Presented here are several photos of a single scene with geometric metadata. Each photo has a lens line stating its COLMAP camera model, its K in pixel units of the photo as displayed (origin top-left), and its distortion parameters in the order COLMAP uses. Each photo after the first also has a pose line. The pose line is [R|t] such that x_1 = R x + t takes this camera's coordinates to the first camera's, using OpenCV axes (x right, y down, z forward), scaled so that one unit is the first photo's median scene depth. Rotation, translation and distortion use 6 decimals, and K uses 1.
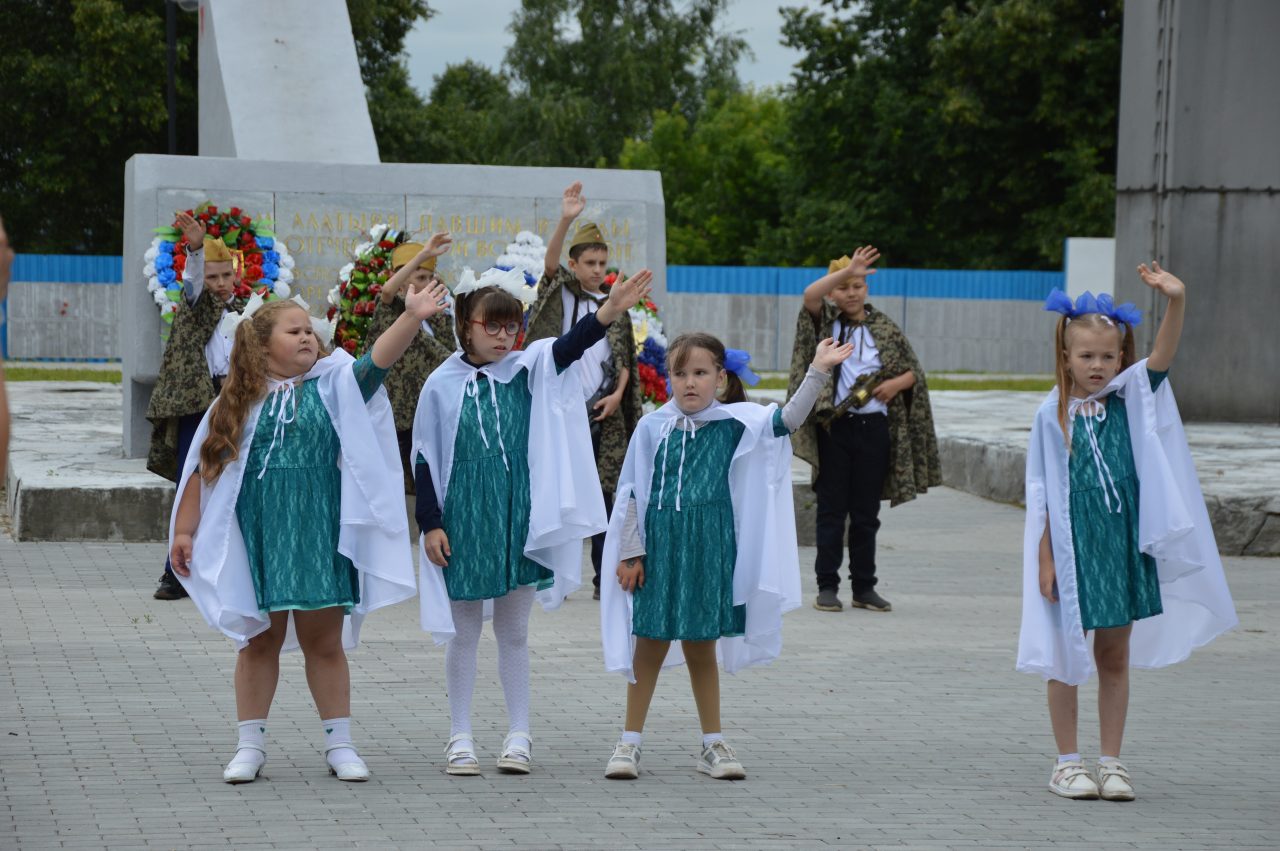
lens RADIAL K [[4032.0, 0, 632.0], [0, 4032.0, 455.4], [0, 0, 1]] dist [0.802229, 0.000000]
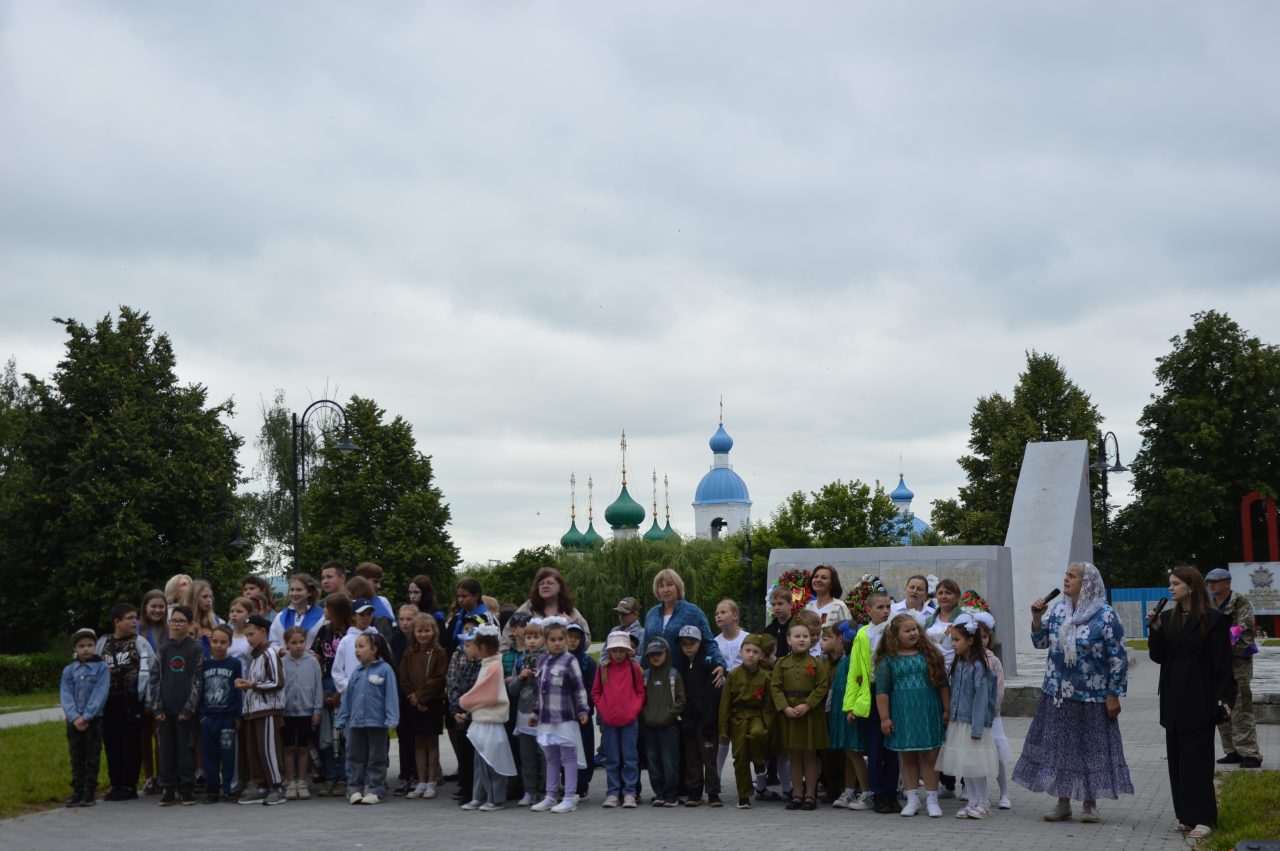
lens RADIAL K [[1950.3, 0, 660.0], [0, 1950.3, 465.8], [0, 0, 1]] dist [0.234453, 0.000000]
pose [[0.884595, -0.064024, -0.461944, 0.343934], [0.011145, 0.993151, -0.116307, 0.008905], [0.466226, 0.097737, 0.879250, -0.024809]]
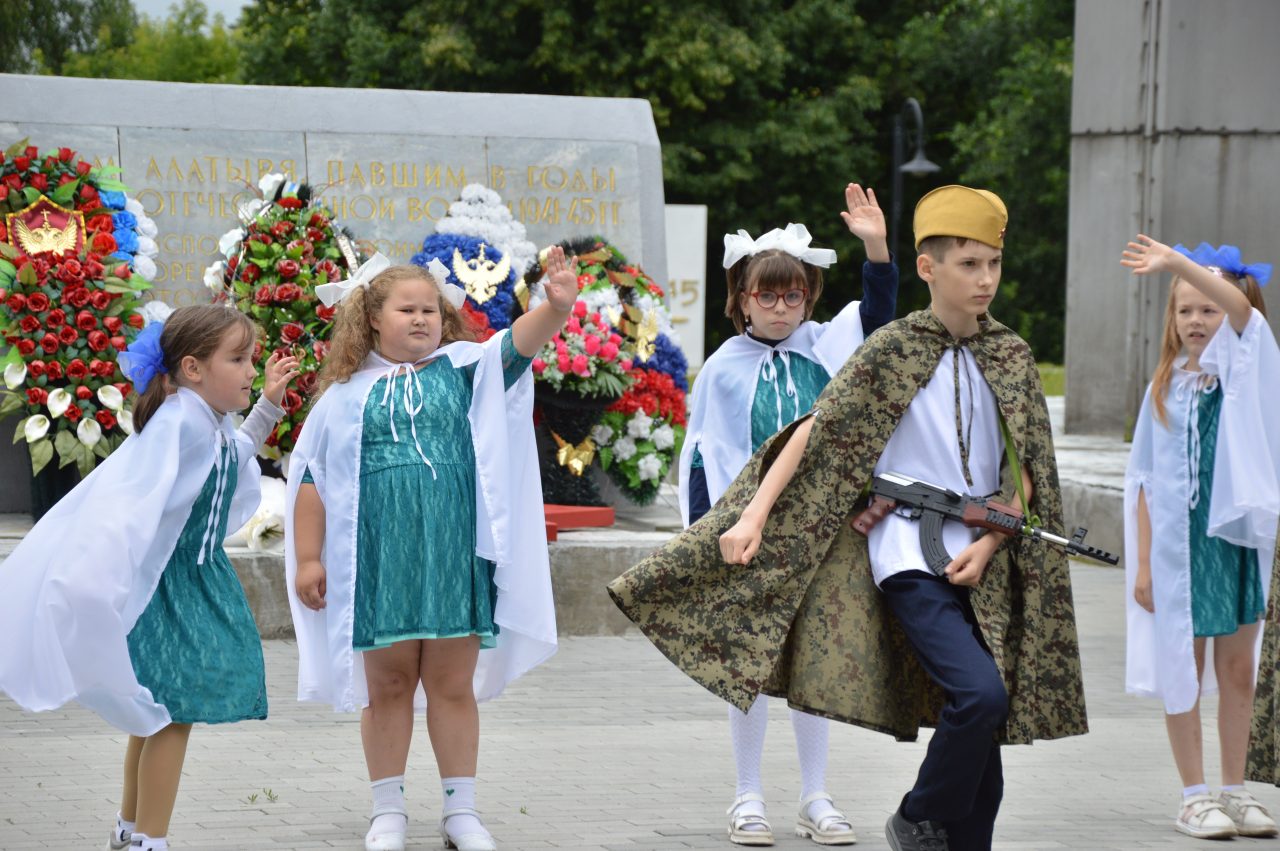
lens RADIAL K [[4544.0, 0, 618.7], [0, 4544.0, 452.8], [0, 0, 1]] dist [1.007039, 0.000000]
pose [[0.987535, -0.010797, 0.157027, -0.126724], [0.010749, 0.999942, 0.001156, -0.009287], [-0.157030, 0.000546, 0.987594, 0.211546]]
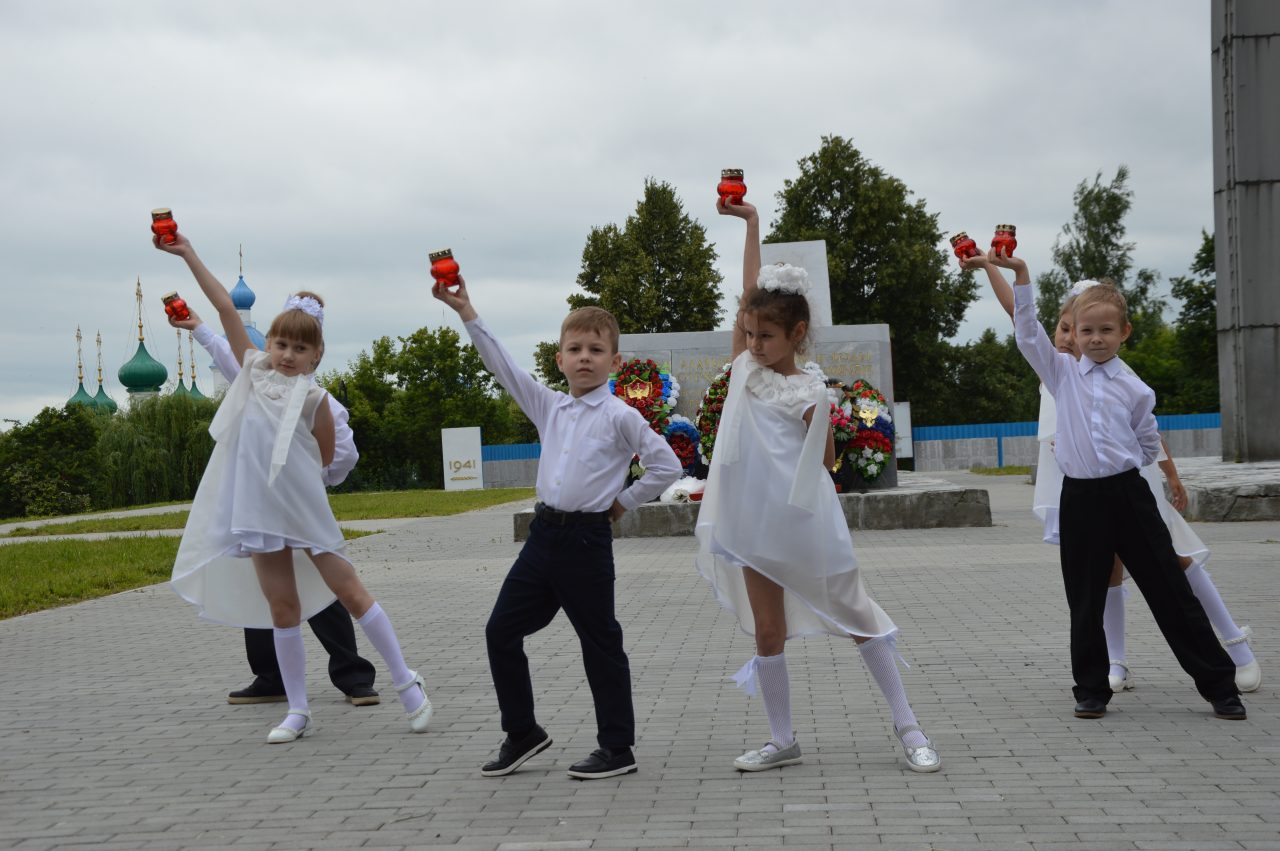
lens RADIAL K [[2059.0, 0, 680.3], [0, 2059.0, 410.9], [0, 0, 1]] dist [0.245263, 0.000000]
pose [[0.971454, -0.061437, -0.229136, 0.124718], [0.046097, 0.996359, -0.071715, 0.028633], [0.232708, 0.059105, 0.970749, 0.106821]]
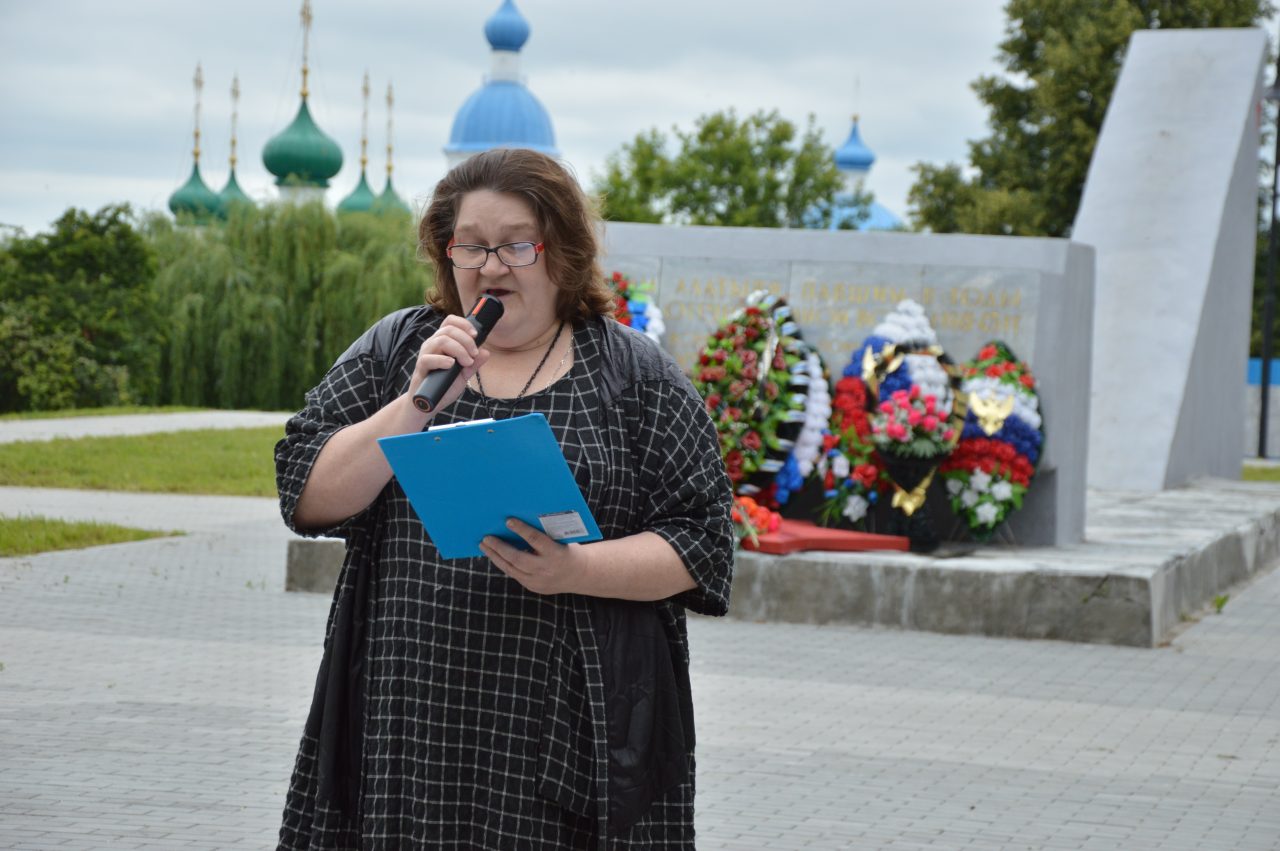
lens RADIAL K [[3733.2, 0, 643.9], [0, 3733.2, 438.0], [0, 0, 1]] dist [0.767641, 0.000000]
pose [[0.915514, 0.033183, -0.400916, 0.272071], [-0.046699, 0.998621, -0.023987, 0.001171], [0.399567, 0.040683, 0.915801, 0.166560]]
